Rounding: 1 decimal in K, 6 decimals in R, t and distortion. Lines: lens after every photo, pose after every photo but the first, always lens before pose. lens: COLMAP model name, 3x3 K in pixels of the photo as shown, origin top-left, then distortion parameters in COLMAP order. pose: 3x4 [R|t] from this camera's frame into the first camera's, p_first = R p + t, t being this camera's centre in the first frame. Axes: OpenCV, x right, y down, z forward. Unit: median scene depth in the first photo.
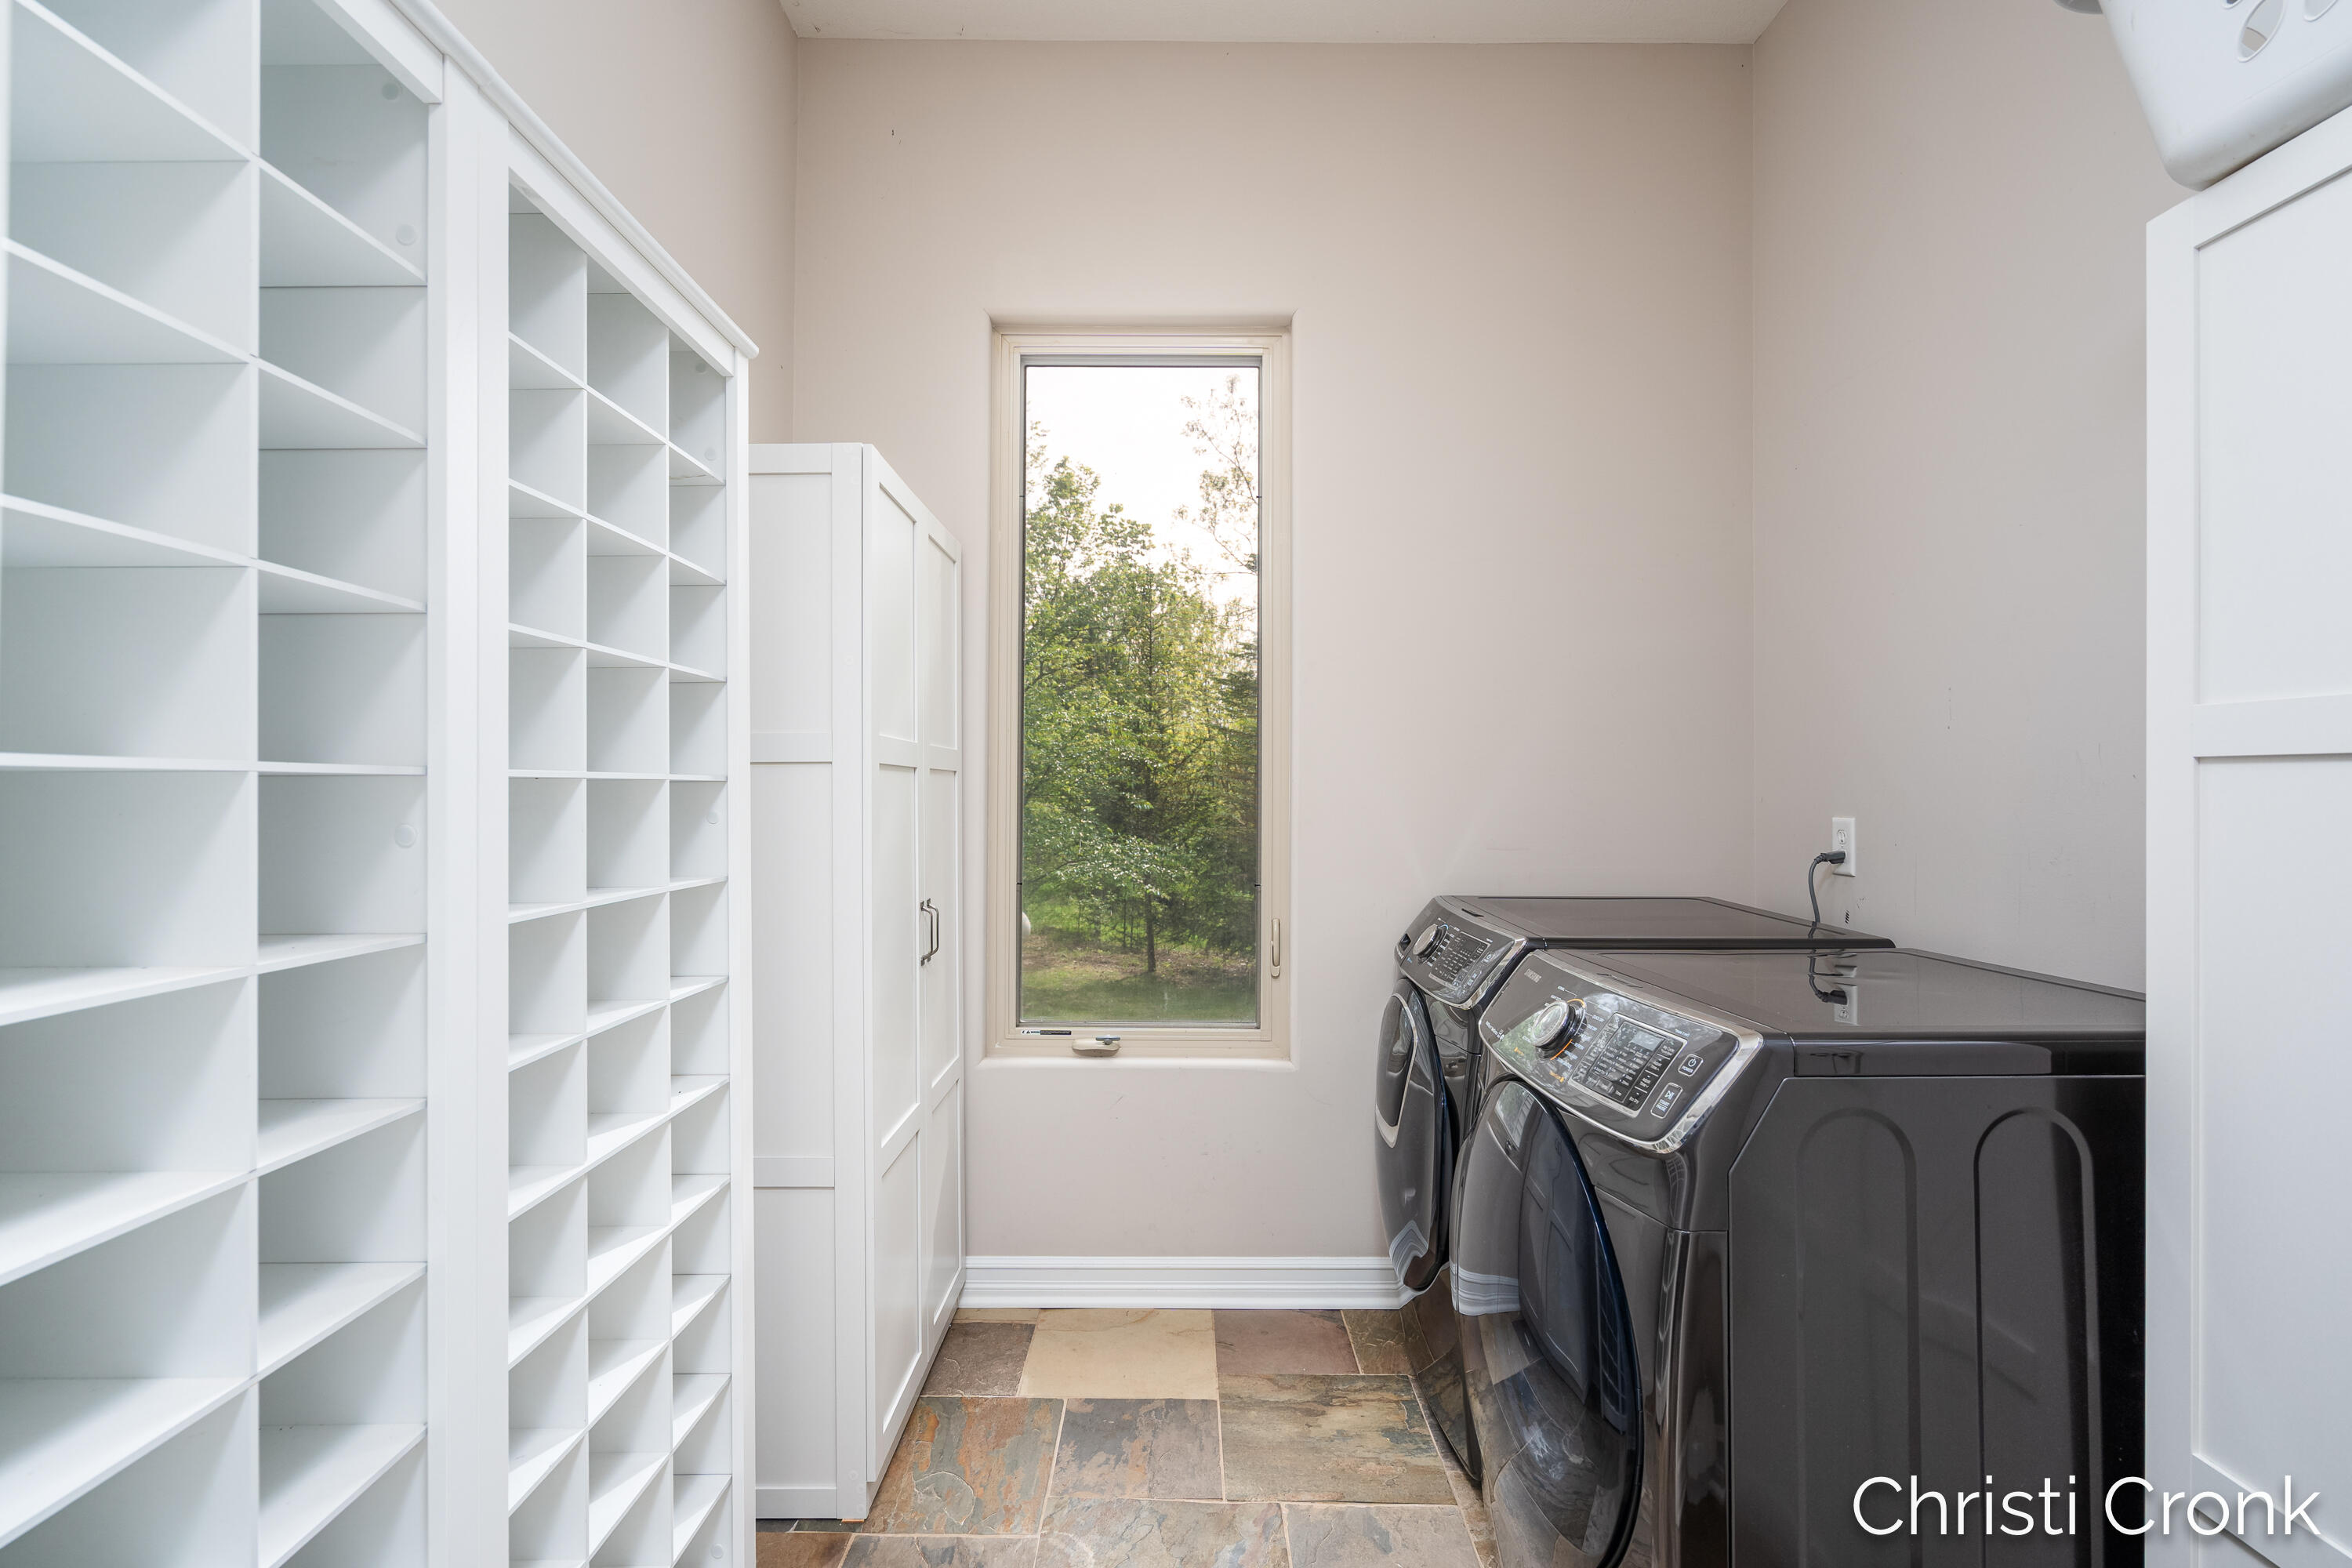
lens RADIAL K [[1075.0, 0, 1170.2], [0, 1075.0, 786.6], [0, 0, 1]] dist [-0.003770, 0.000317]
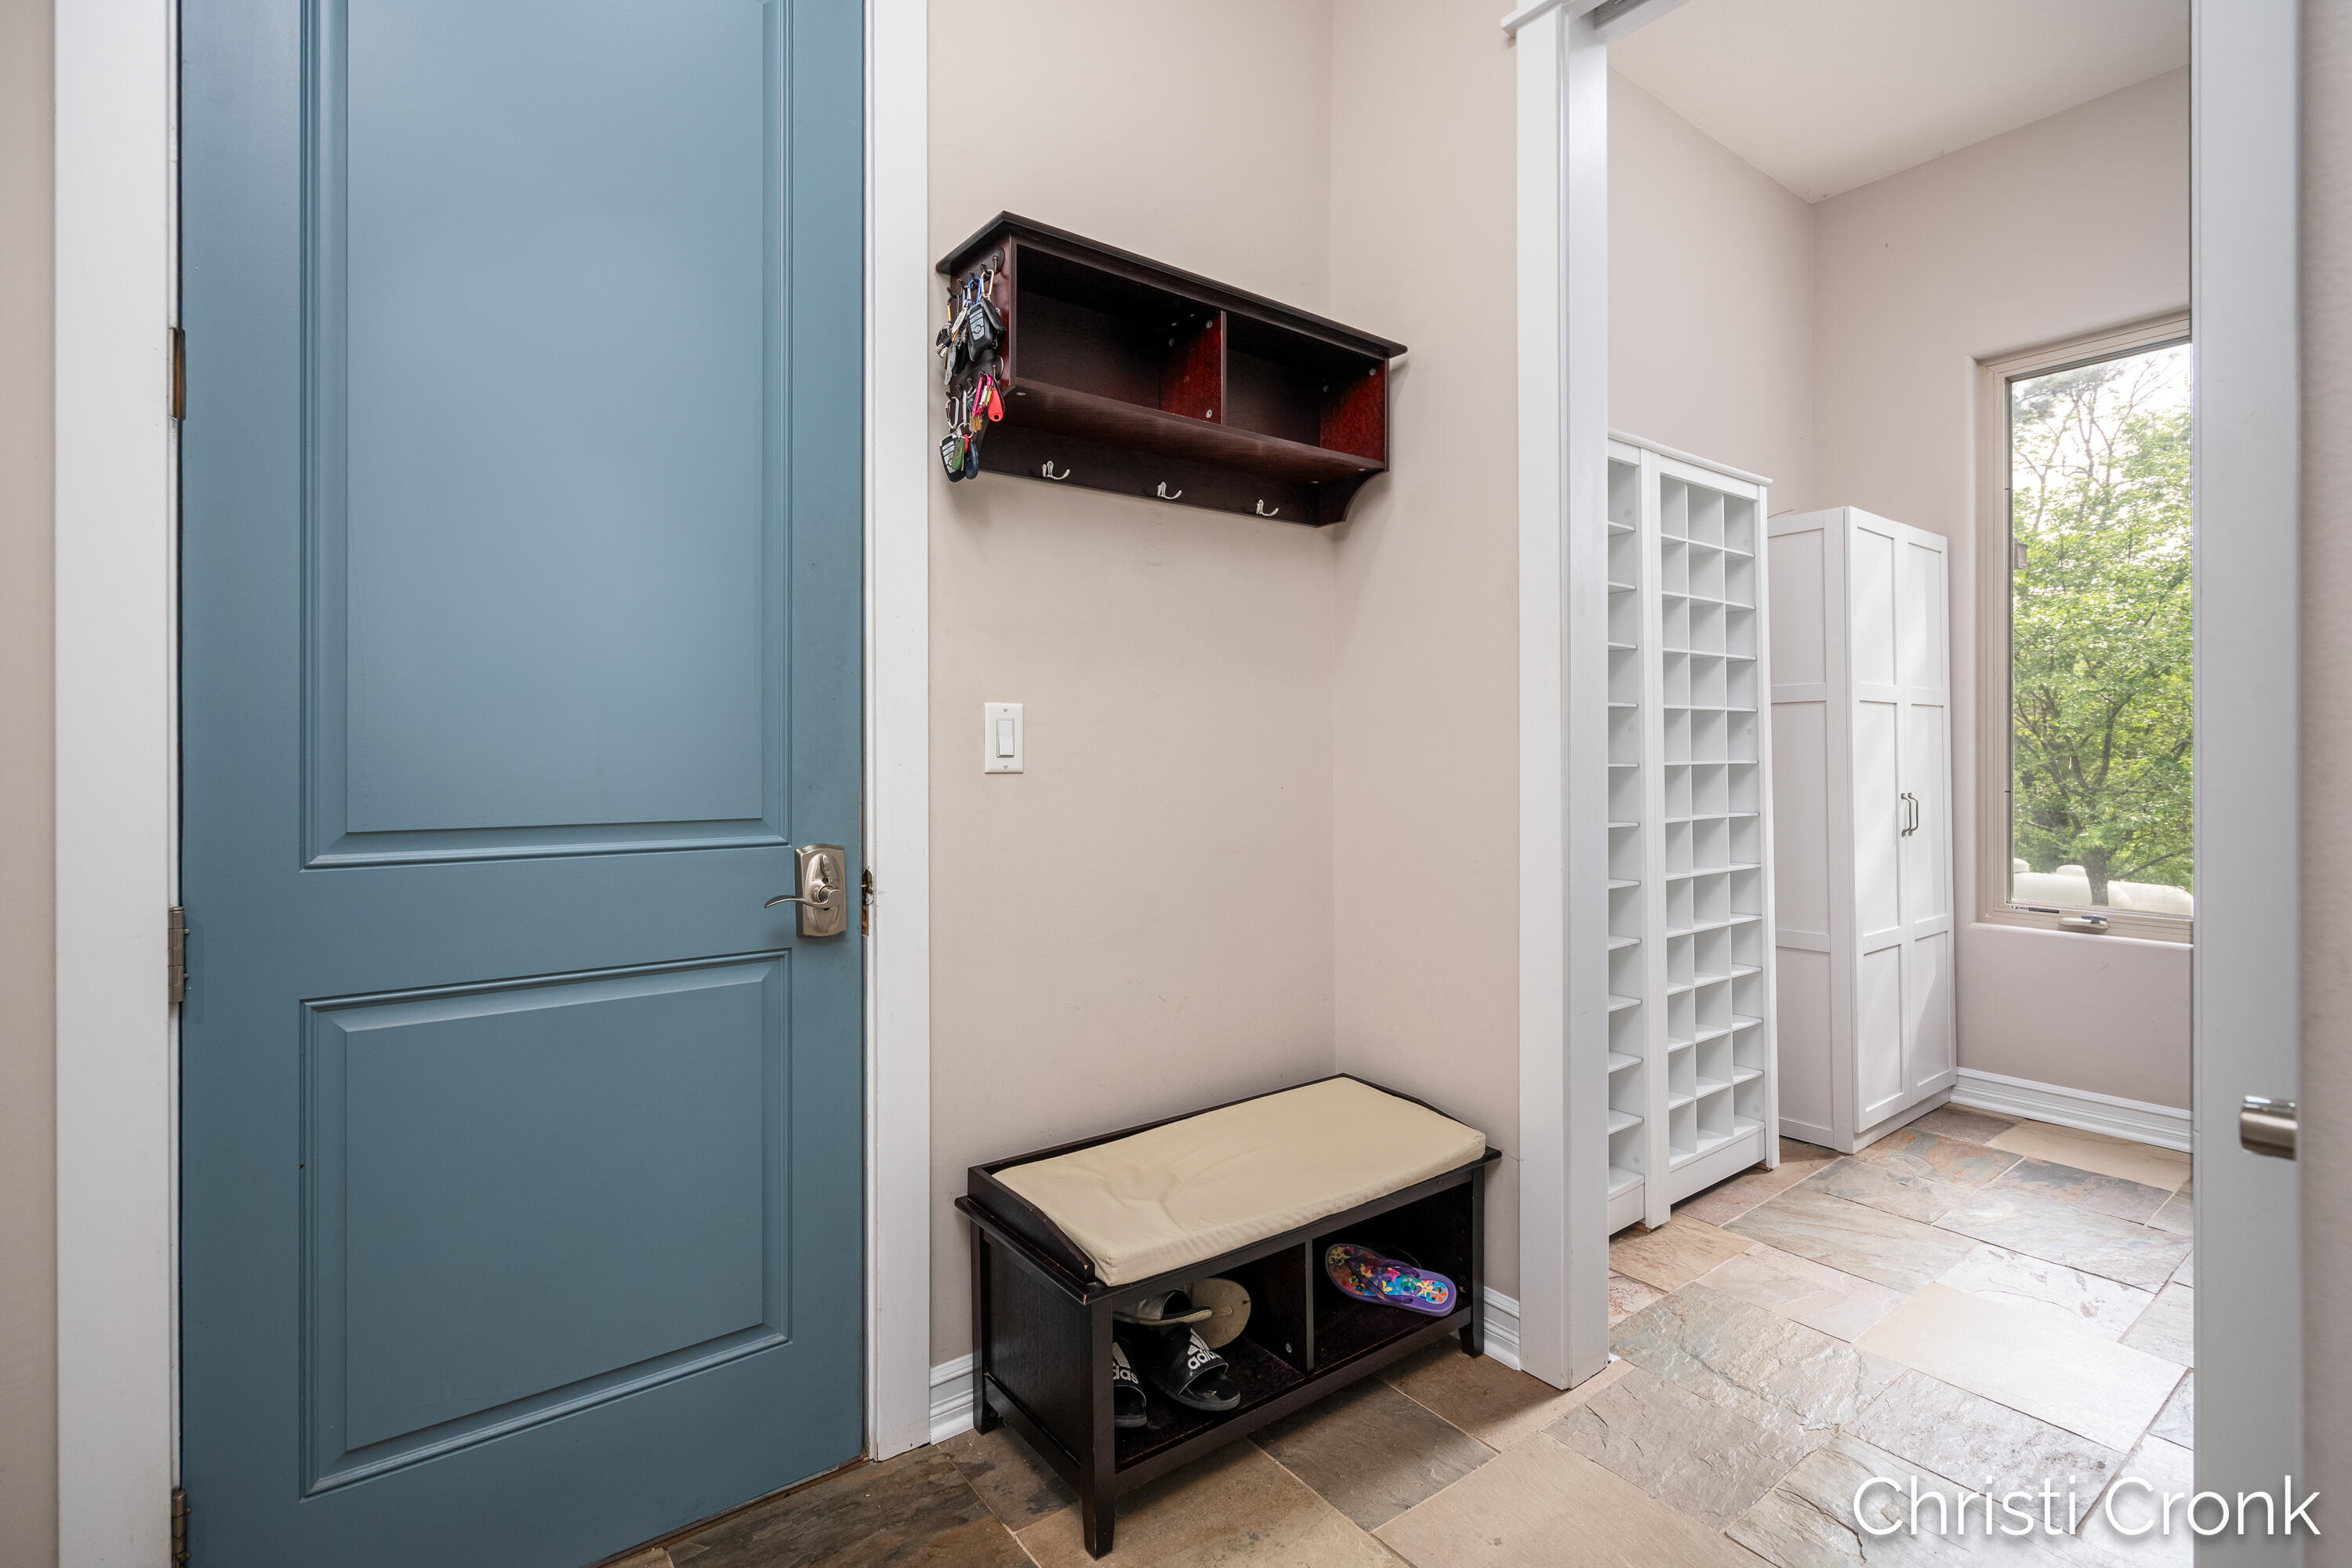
lens RADIAL K [[1087.0, 0, 1169.1], [0, 1087.0, 780.7], [0, 0, 1]] dist [-0.002627, -0.000236]
pose [[0.607834, 0.002740, -0.794059, 0.358176], [0.017874, 0.999693, 0.017132, 0.051149], [0.793863, -0.024607, 0.607599, -0.745365]]
